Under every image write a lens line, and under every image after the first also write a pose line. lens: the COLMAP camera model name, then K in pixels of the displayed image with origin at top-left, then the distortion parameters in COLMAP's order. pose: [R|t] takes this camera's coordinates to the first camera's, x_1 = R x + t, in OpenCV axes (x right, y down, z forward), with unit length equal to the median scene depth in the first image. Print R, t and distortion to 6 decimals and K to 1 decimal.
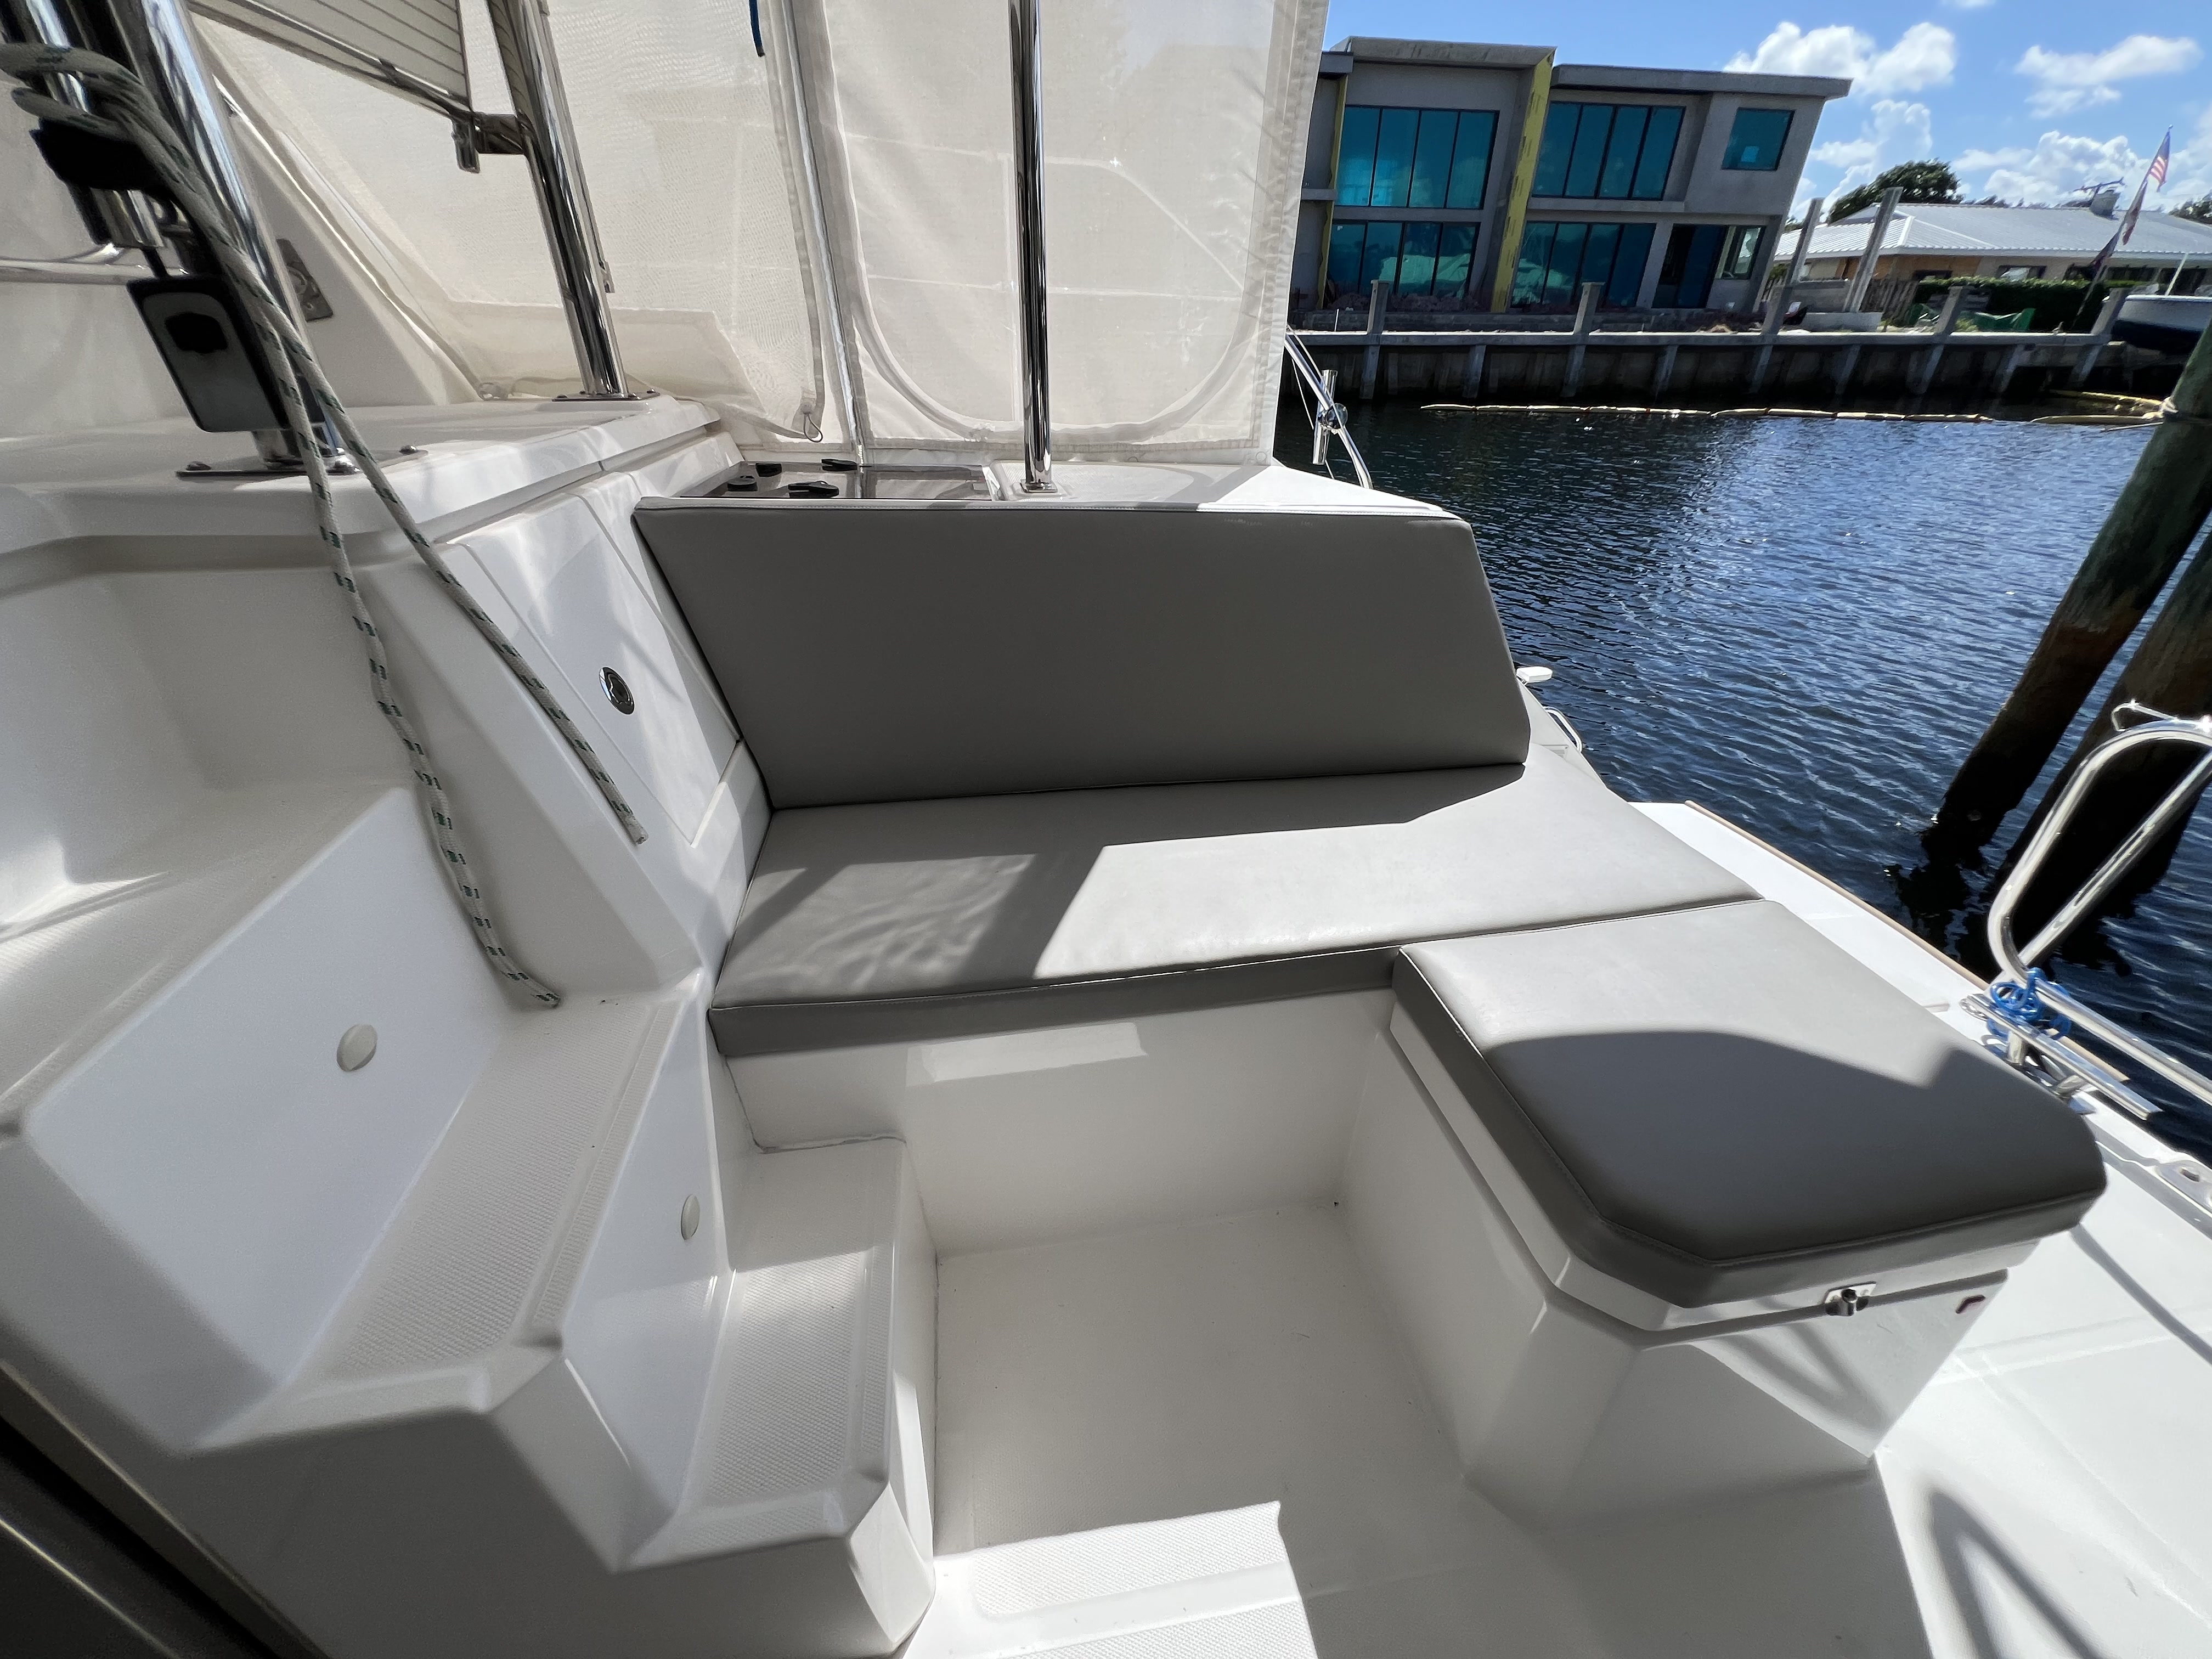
lens RADIAL K [[882.0, 0, 1108.4], [0, 882.0, 826.1], [0, 0, 1]] dist [-0.002525, 0.000336]
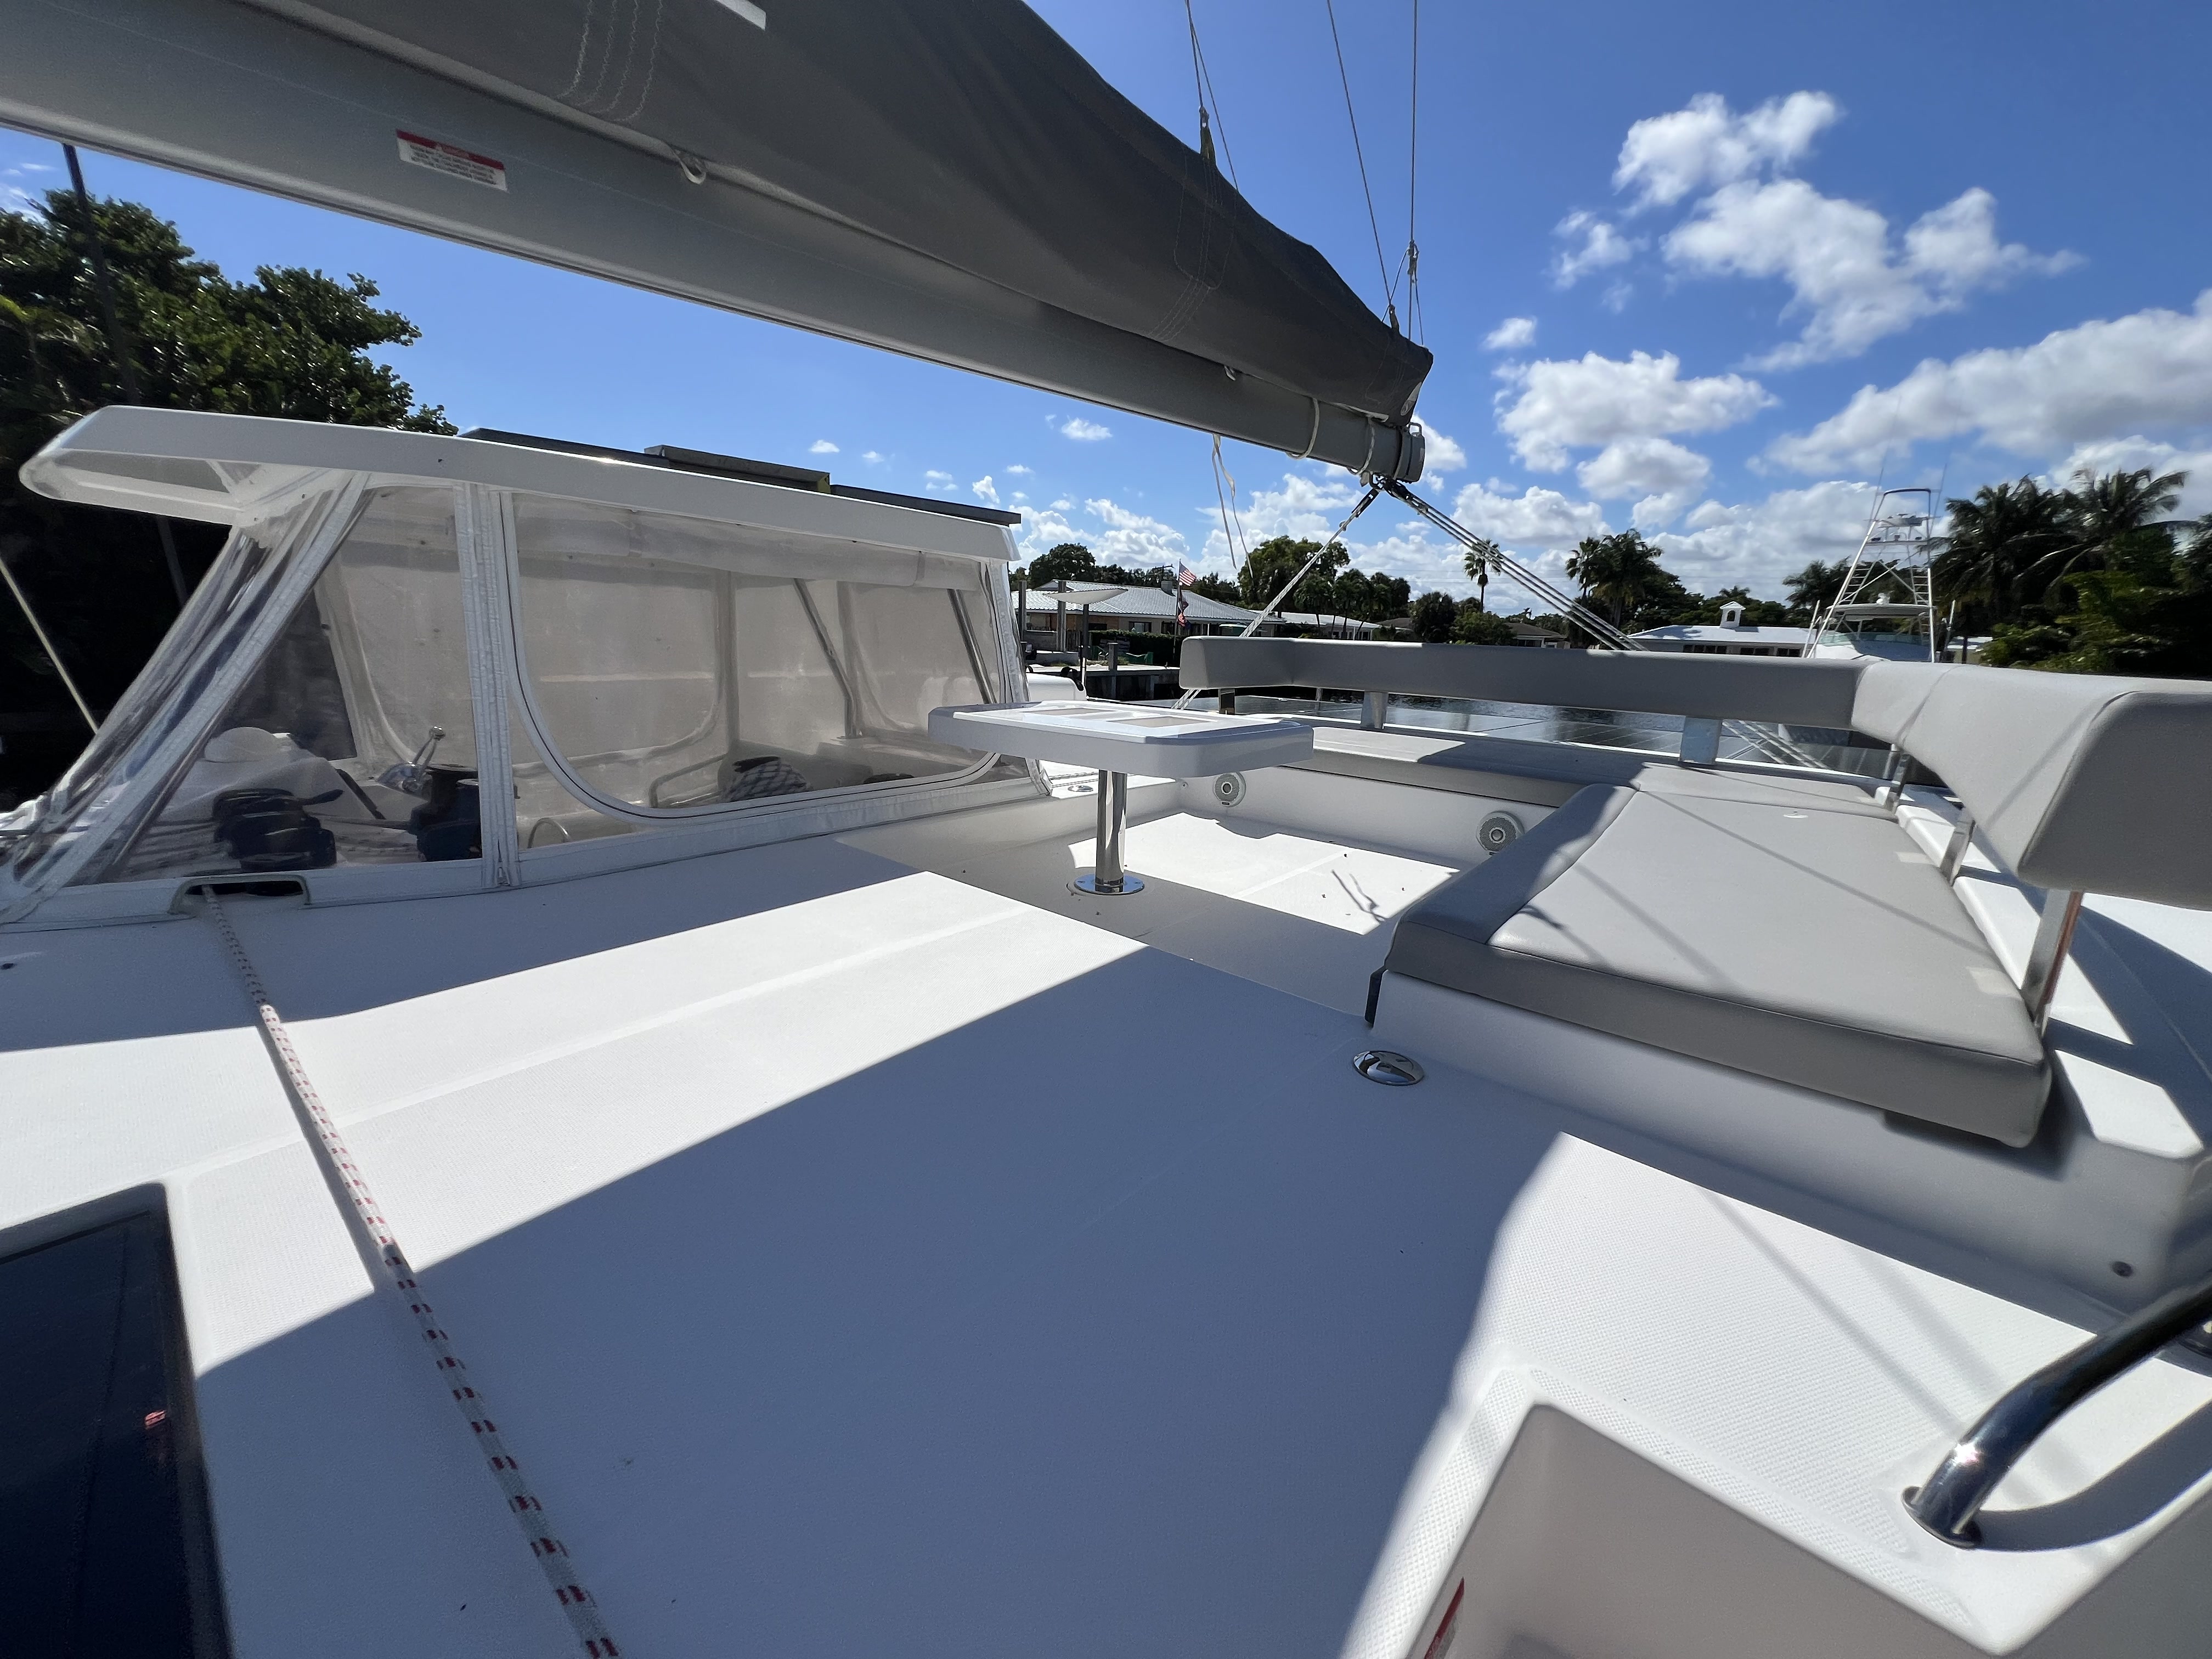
lens RADIAL K [[882.2, 0, 1104.4], [0, 882.2, 828.9], [0, 0, 1]] dist [-0.002325, 0.000104]
pose [[0.778665, -0.118117, 0.616222, -0.959169], [0.288635, 0.939466, -0.184647, -0.099711], [-0.557109, 0.321641, 0.765621, -1.512517]]
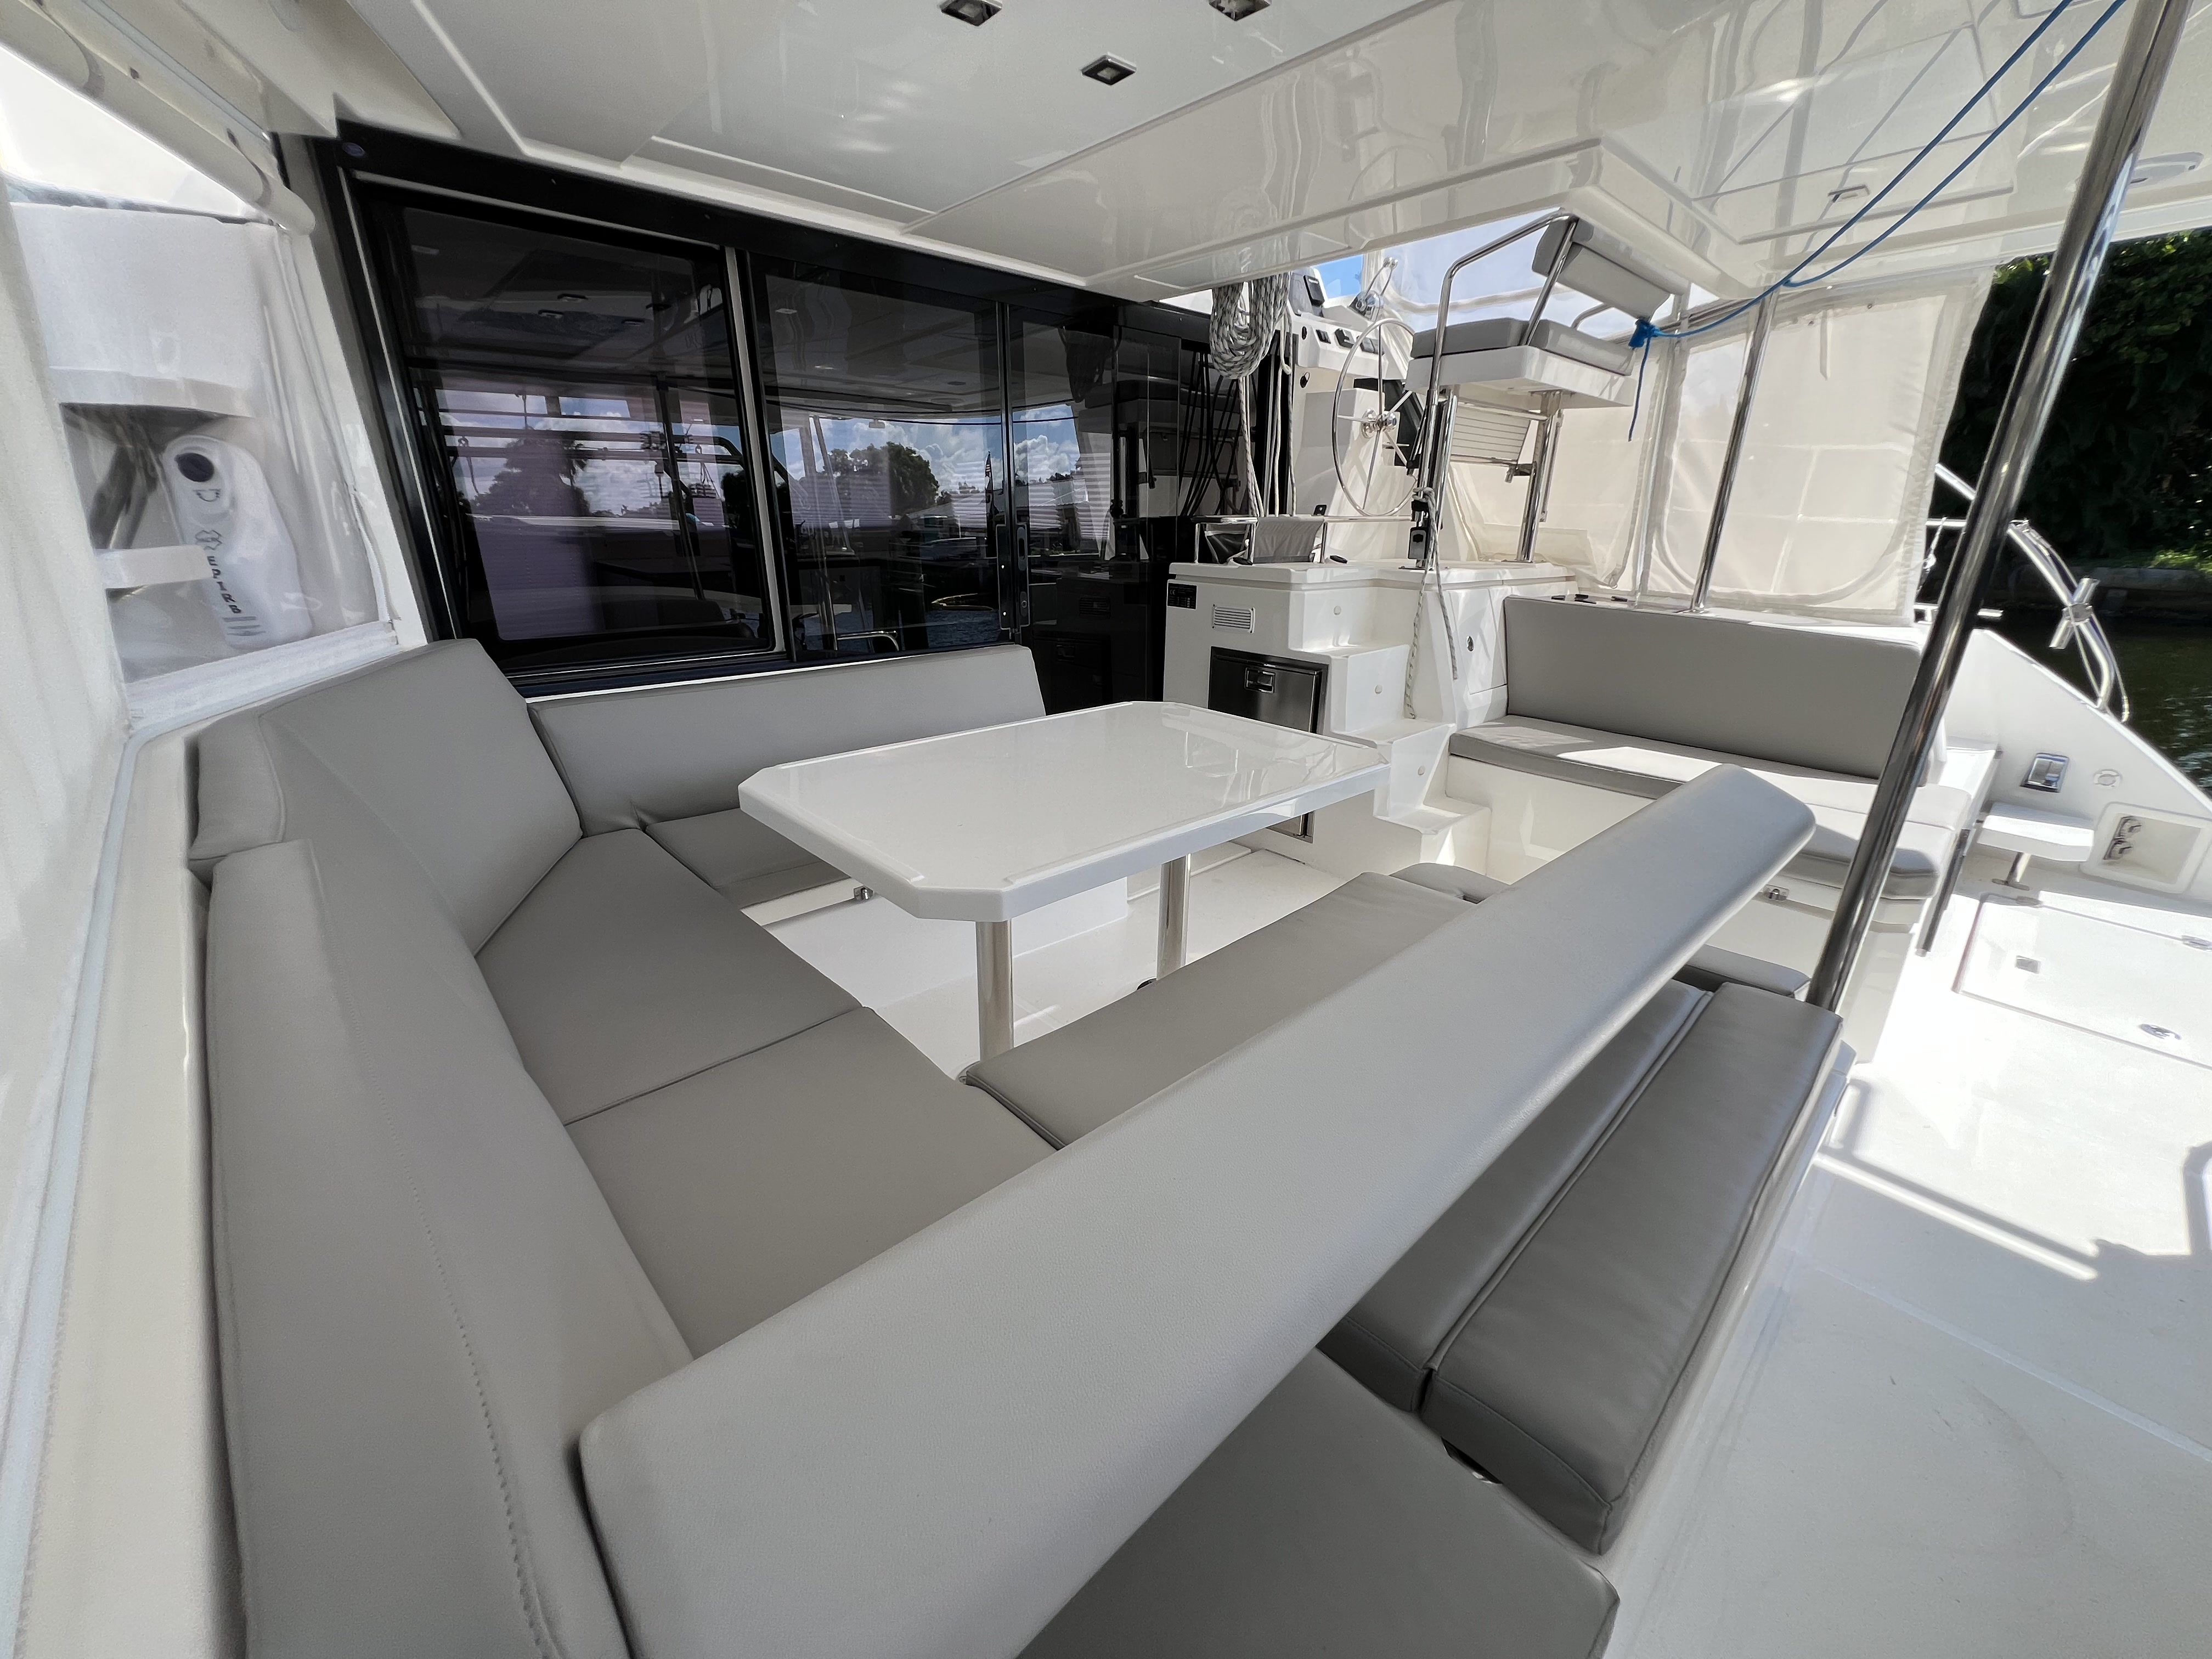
lens RADIAL K [[878.9, 0, 1102.0], [0, 878.9, 829.7], [0, 0, 1]] dist [-0.008303, 0.000112]
pose [[0.548753, 0.291162, -0.783642, 0.781506], [-0.421251, 0.905988, 0.041635, 0.496099], [0.722093, 0.307263, 0.619815, -0.962218]]
